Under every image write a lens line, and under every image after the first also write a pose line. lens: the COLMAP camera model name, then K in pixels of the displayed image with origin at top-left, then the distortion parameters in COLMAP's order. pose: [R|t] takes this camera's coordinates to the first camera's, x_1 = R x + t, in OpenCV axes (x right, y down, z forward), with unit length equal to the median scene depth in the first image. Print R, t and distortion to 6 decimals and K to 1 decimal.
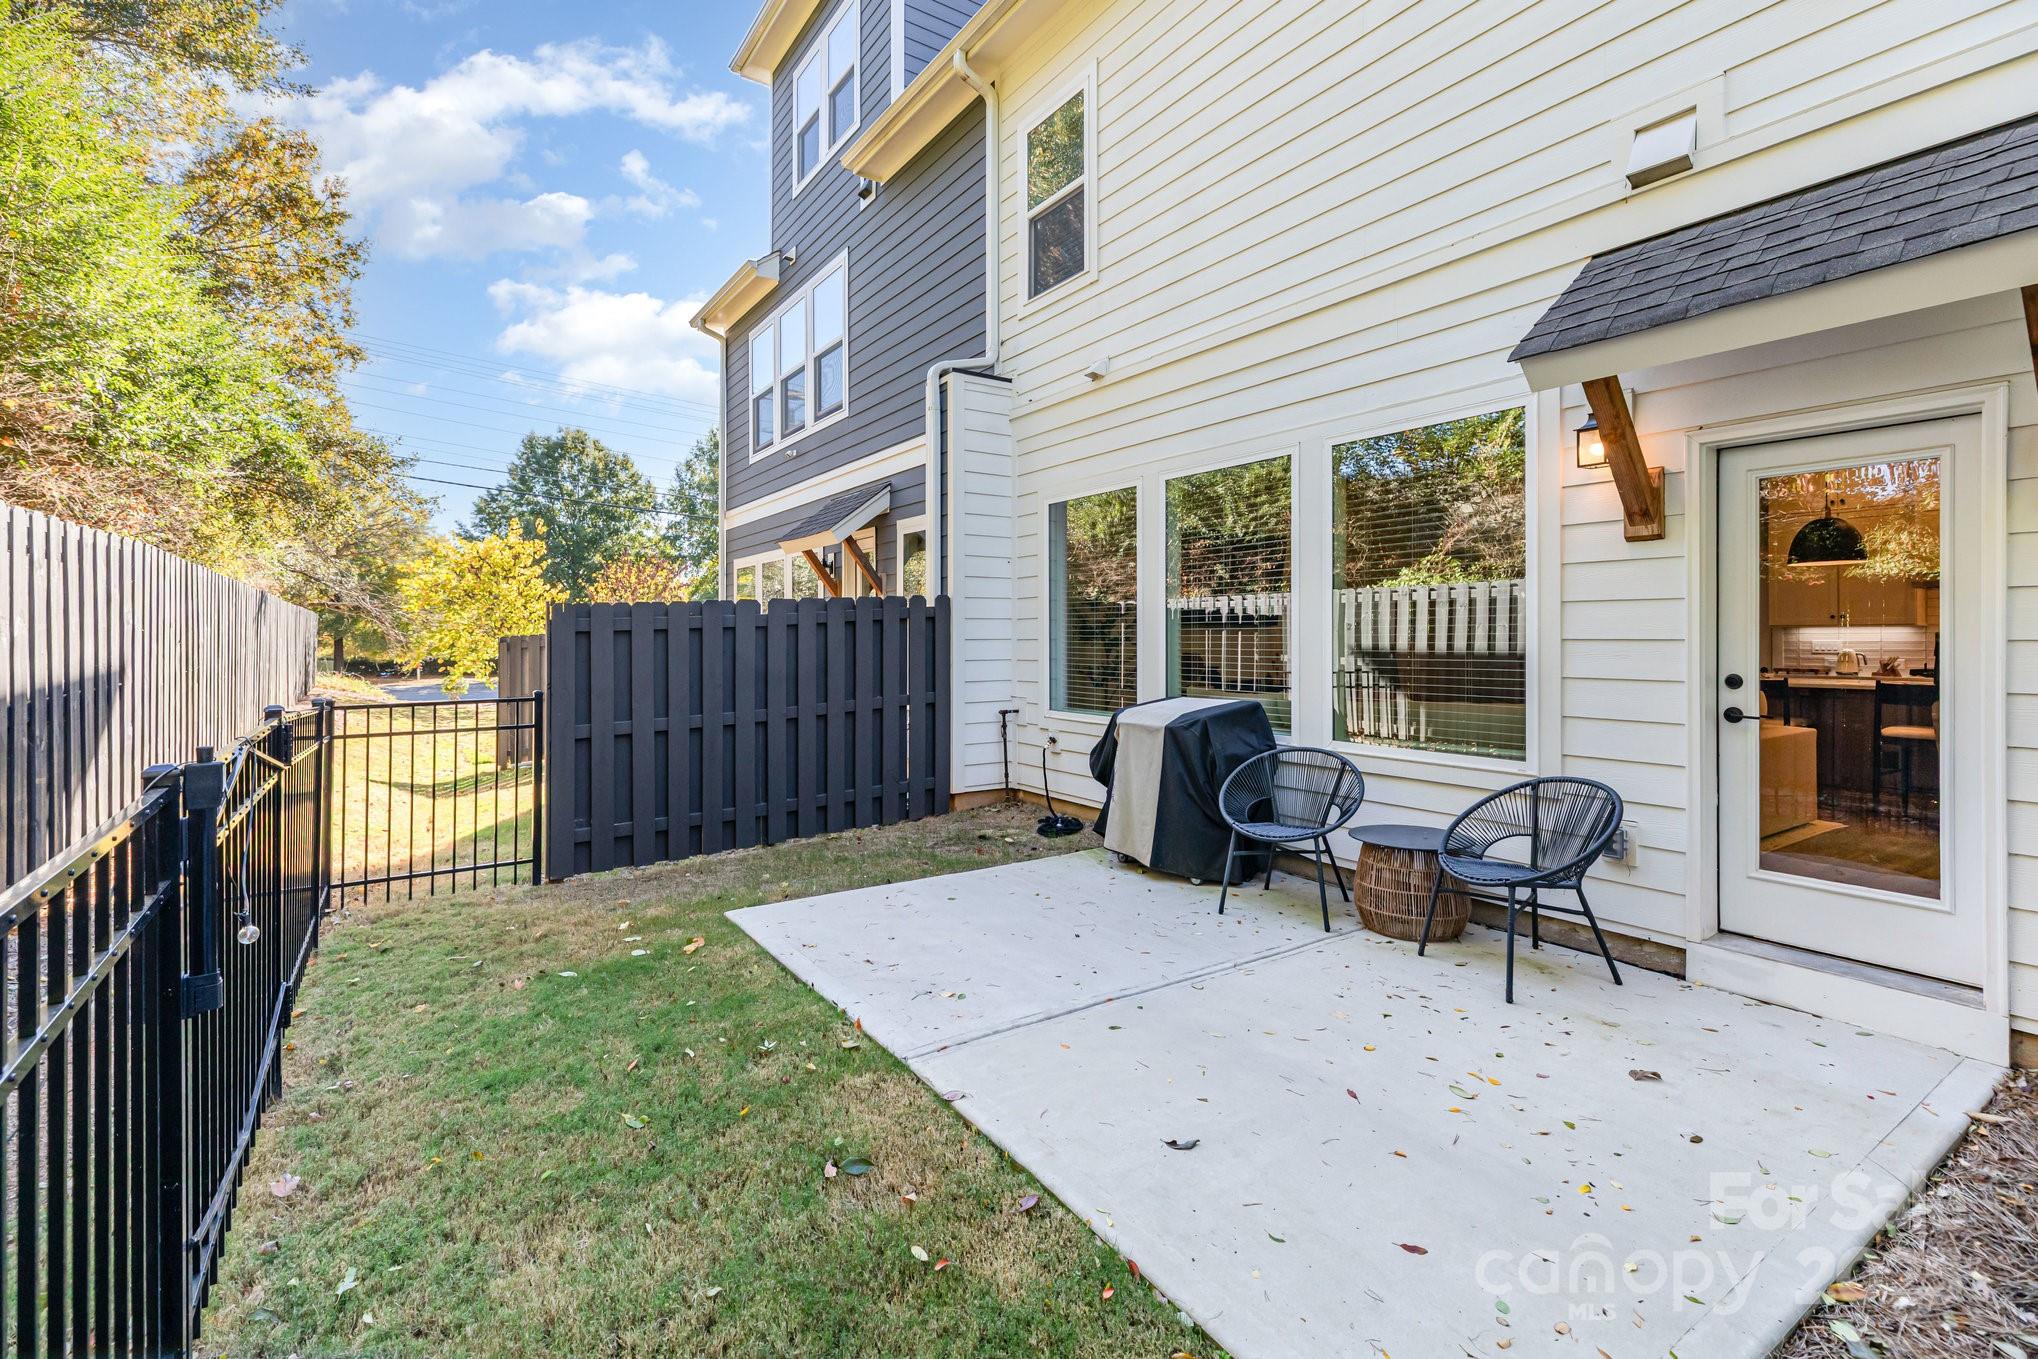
lens RADIAL K [[941.4, 0, 1025.5], [0, 941.4, 657.6], [0, 0, 1]] dist [0.001819, 0.000152]
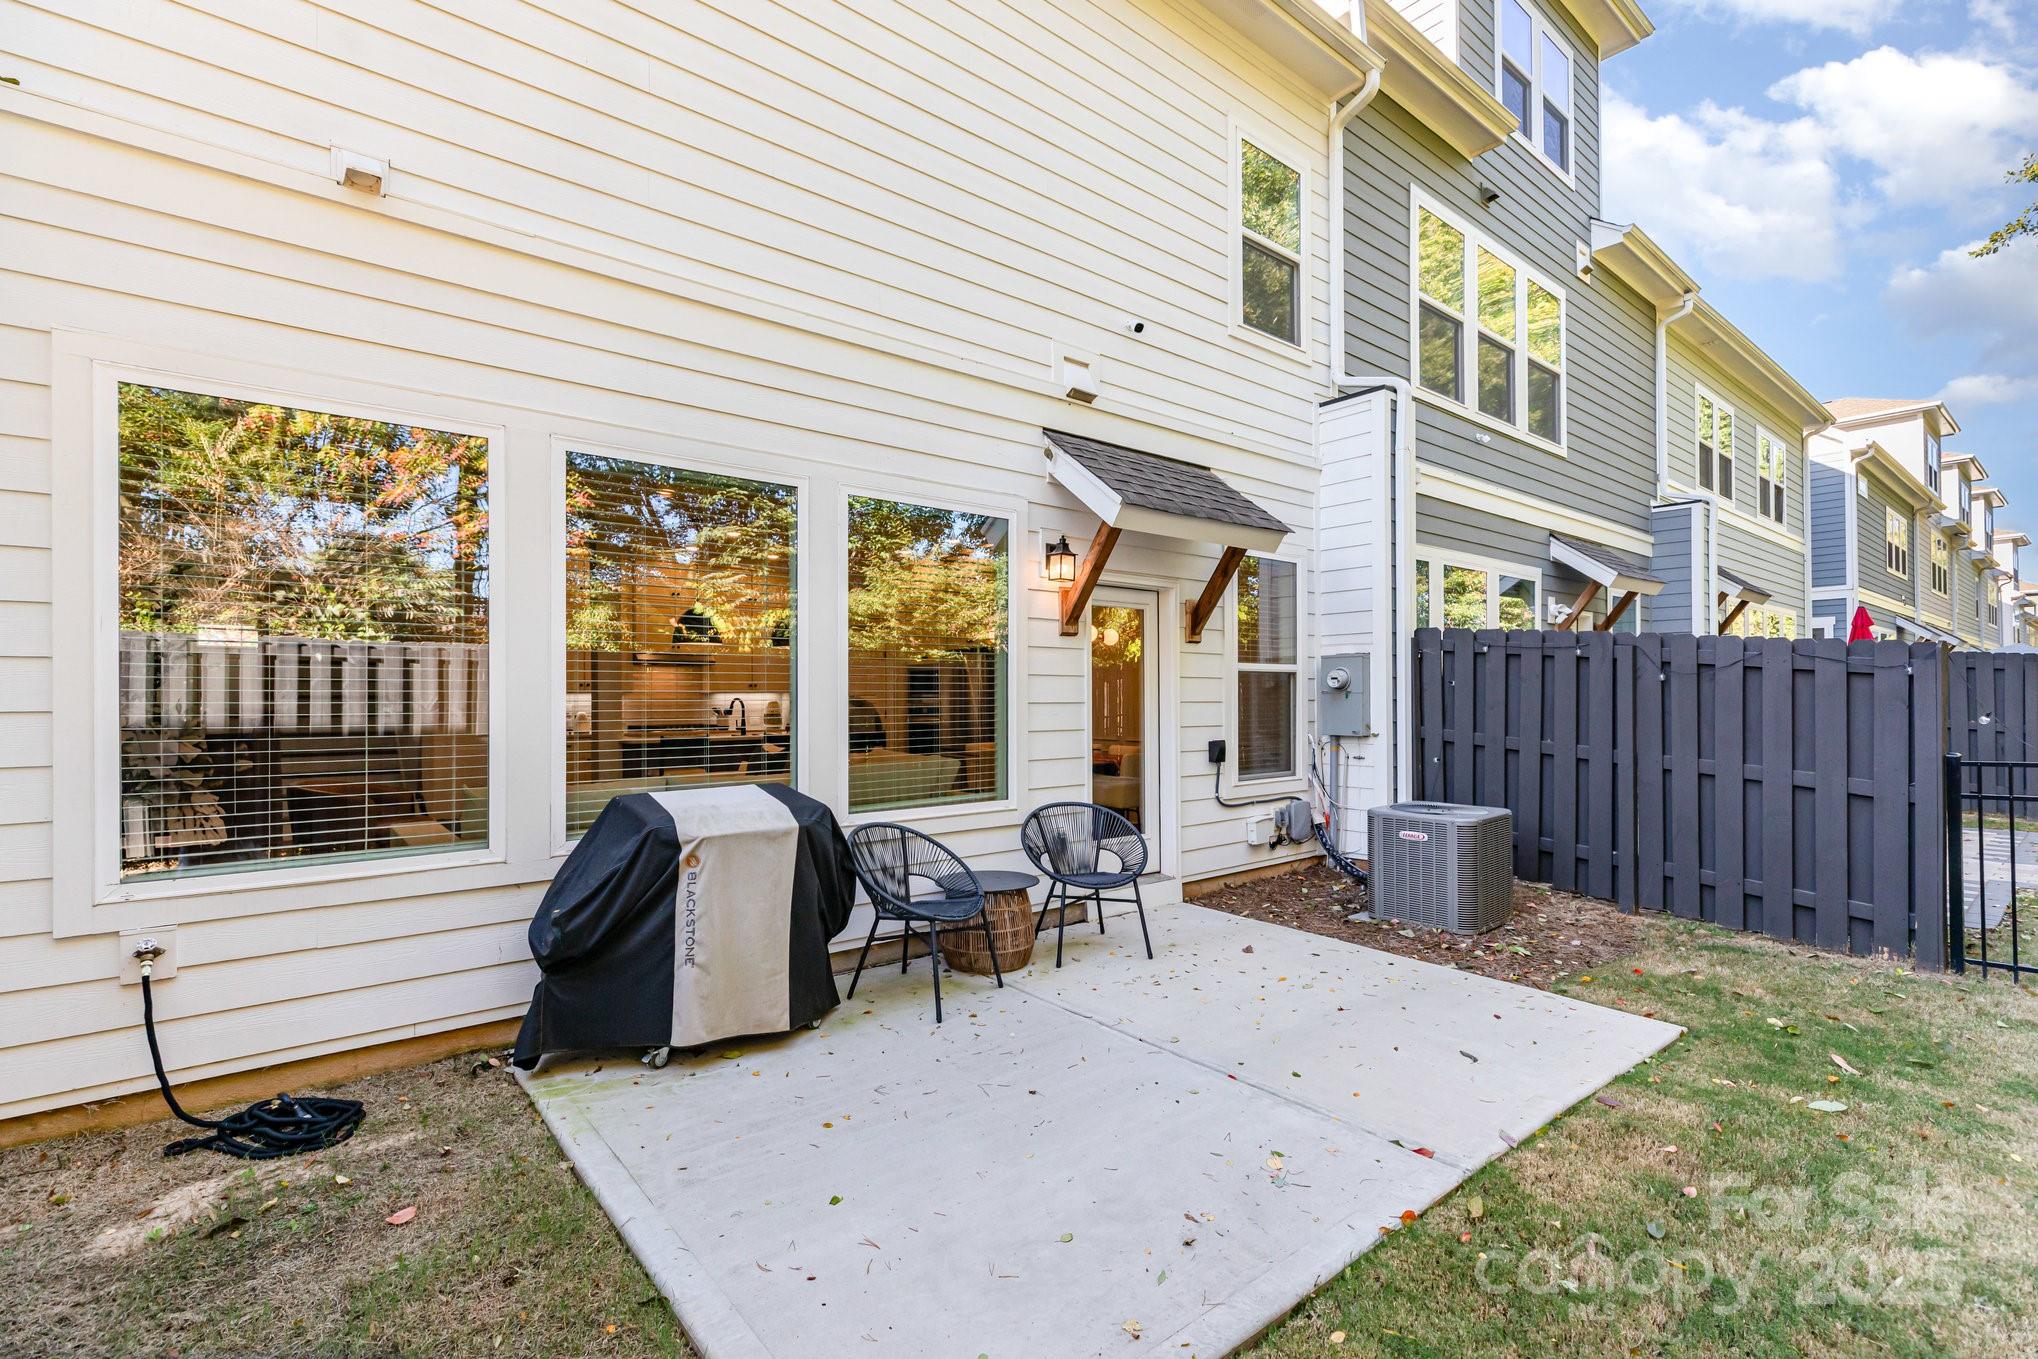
lens RADIAL K [[912.5, 0, 1022.6], [0, 912.5, 719.1], [0, 0, 1]] dist [0.001862, 0.000256]
pose [[-0.094821, -0.016184, 0.995363, -0.651434], [0.028371, 0.999418, 0.018952, -0.020392], [-0.995090, 0.030037, -0.094306, 1.030898]]
